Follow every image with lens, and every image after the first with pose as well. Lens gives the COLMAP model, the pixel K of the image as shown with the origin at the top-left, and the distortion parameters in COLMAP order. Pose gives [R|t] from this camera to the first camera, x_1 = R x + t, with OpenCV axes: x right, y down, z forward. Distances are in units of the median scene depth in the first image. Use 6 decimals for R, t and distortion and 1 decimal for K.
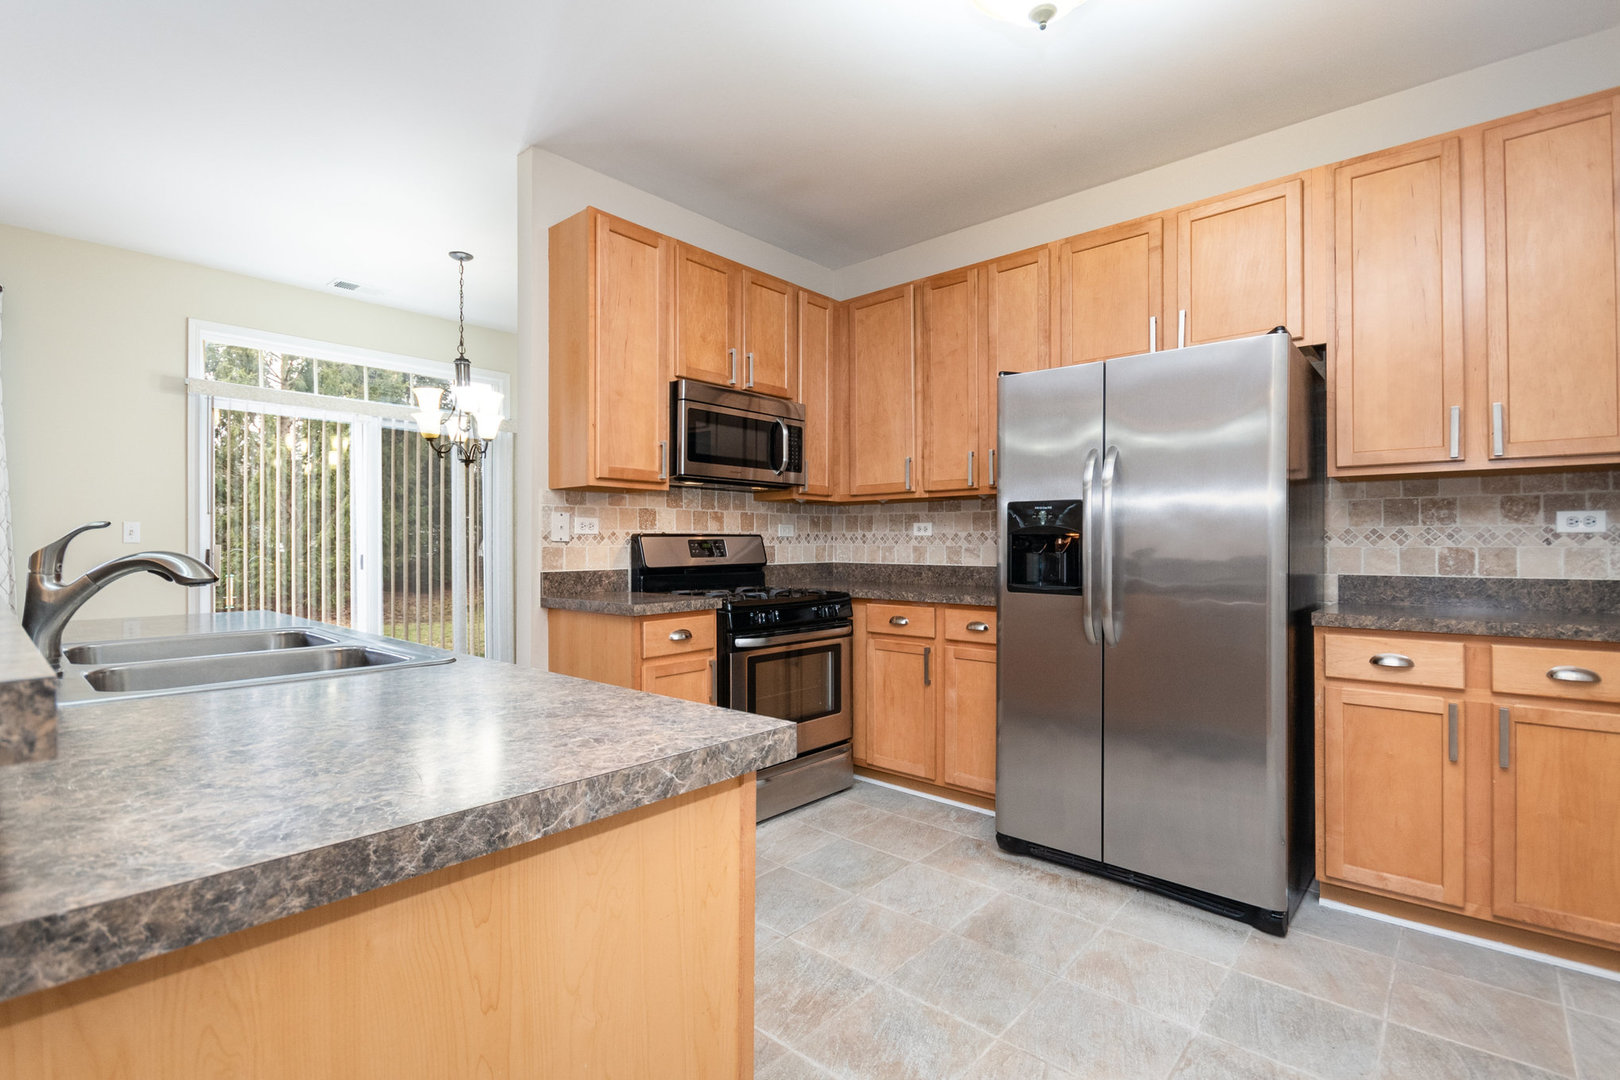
lens RADIAL K [[745.6, 0, 819.7], [0, 745.6, 537.8], [0, 0, 1]] dist [0.000796, -0.006842]
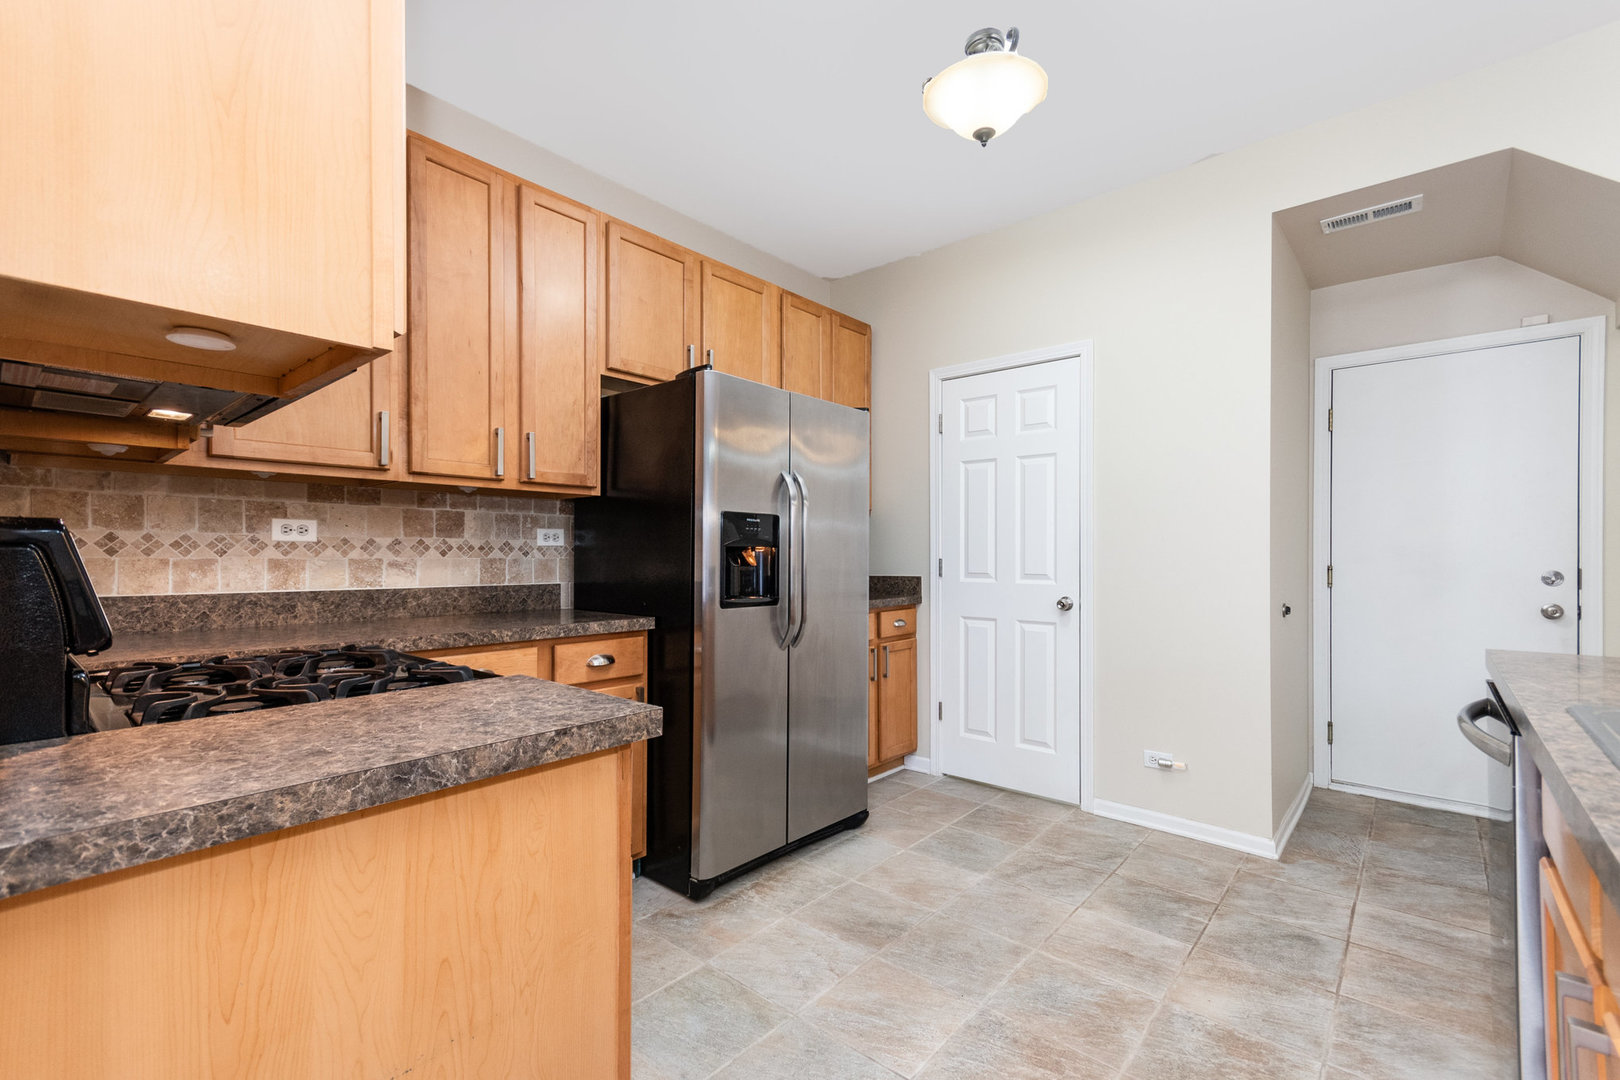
lens RADIAL K [[707.7, 0, 810.0], [0, 707.7, 540.0], [0, 0, 1]] dist [0.022535, 0.000062]
pose [[-0.007421, 0.019670, 0.999779, -0.515221], [-0.011388, 0.999740, -0.019754, 0.003193], [-0.999908, -0.011533, -0.007195, 0.734937]]
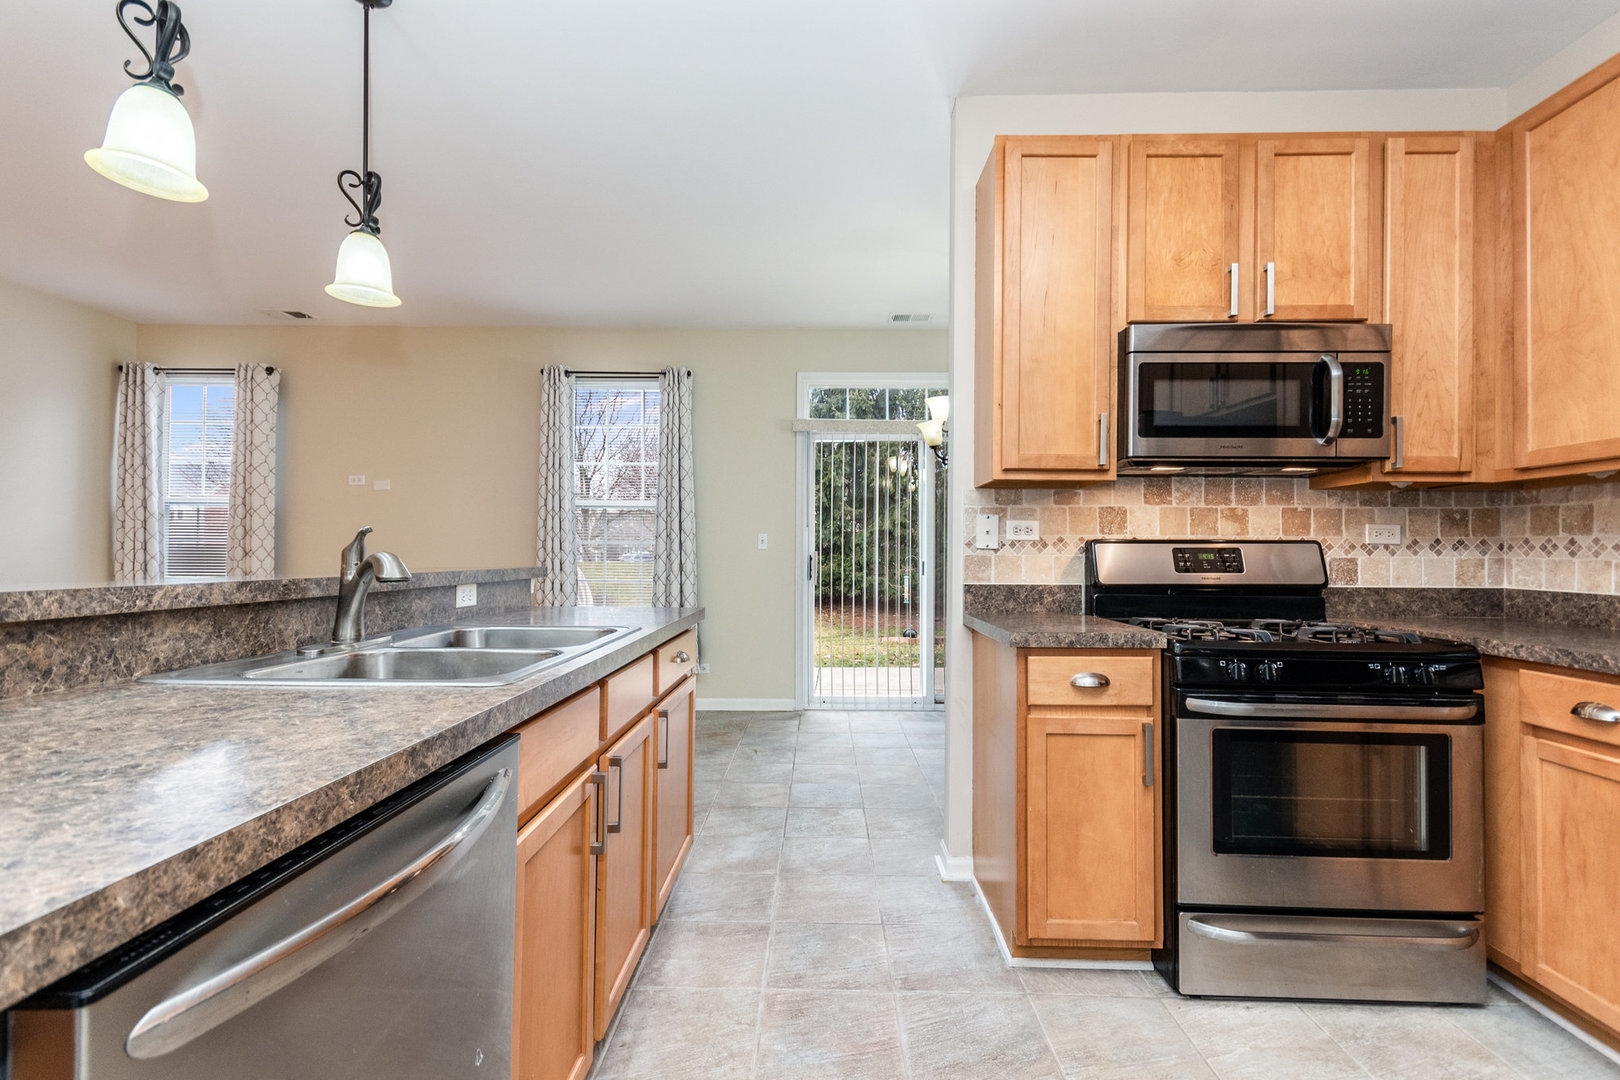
lens RADIAL K [[725.8, 0, 813.8], [0, 725.8, 542.6], [0, 0, 1]] dist [0.026256, -0.008987]
pose [[0.645101, -0.003578, -0.764089, 0.148866], [-0.003269, 0.999967, -0.007442, 0.004215], [0.764090, 0.007299, 0.645068, 0.293237]]
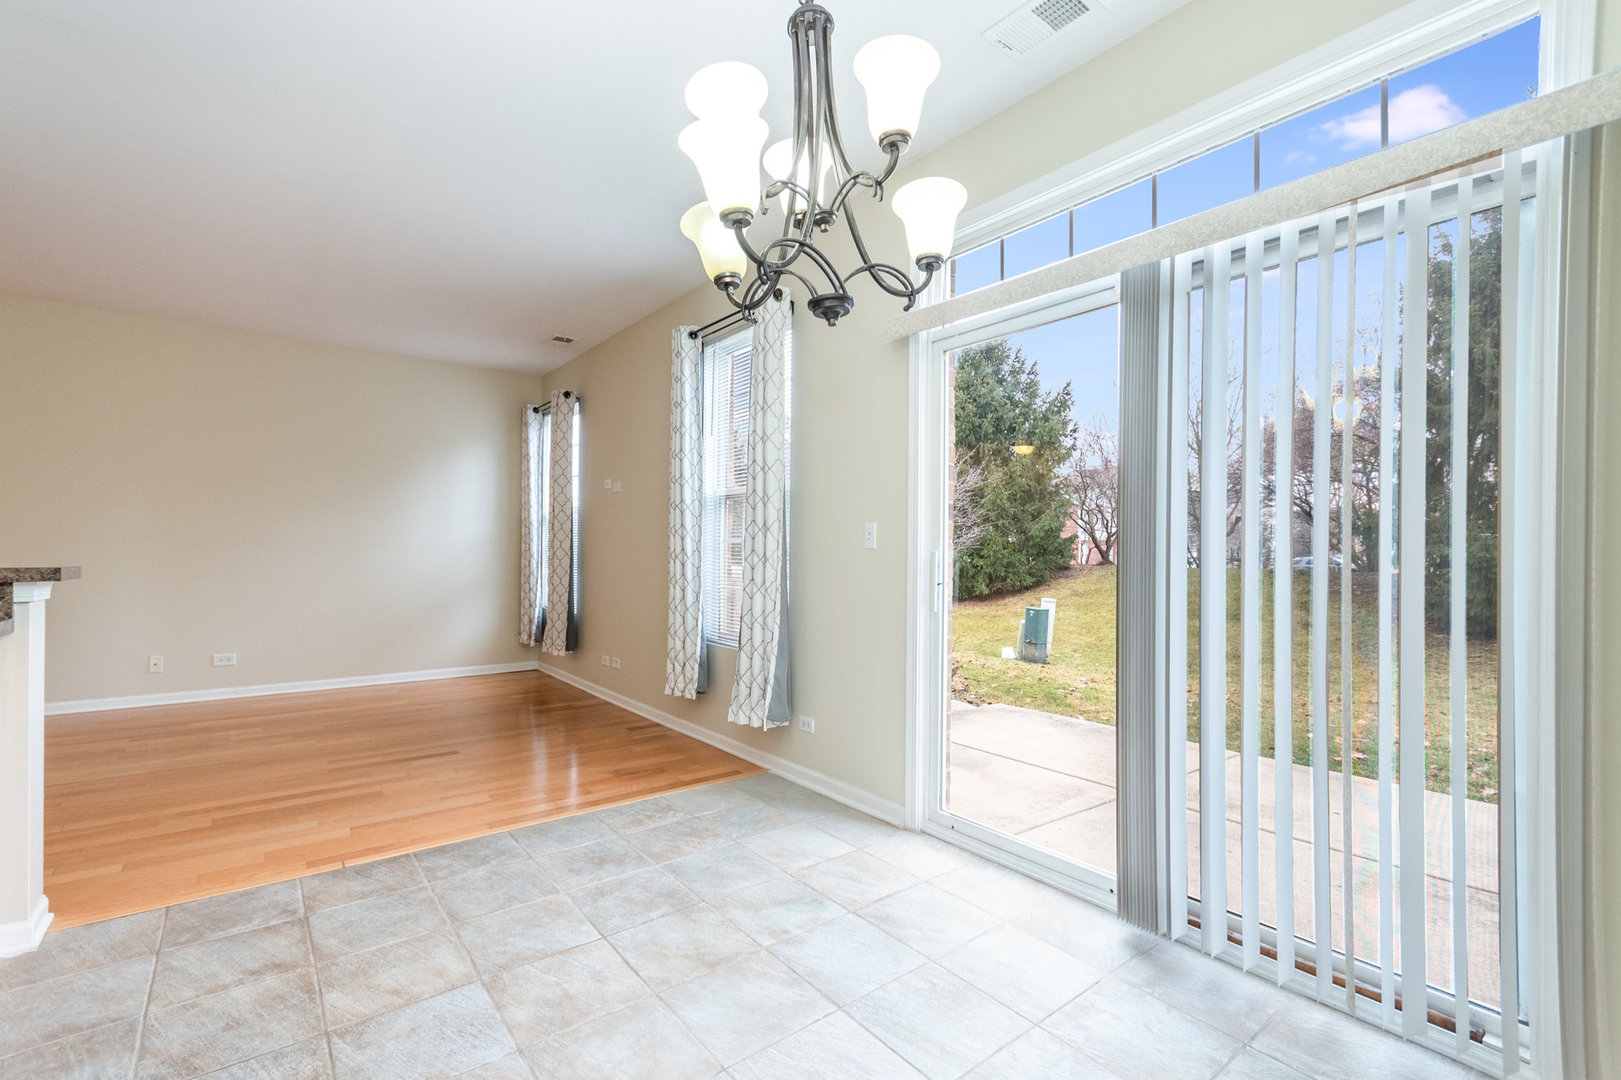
lens RADIAL K [[714.0, 0, 817.7], [0, 714.0, 554.4], [0, 0, 1]] dist [0.003858, 0.000123]
pose [[-0.193028, 0.010423, -0.981138, -0.193570], [0.004099, 0.999943, 0.009816, 0.006146], [0.981185, -0.002127, -0.193060, 1.356721]]
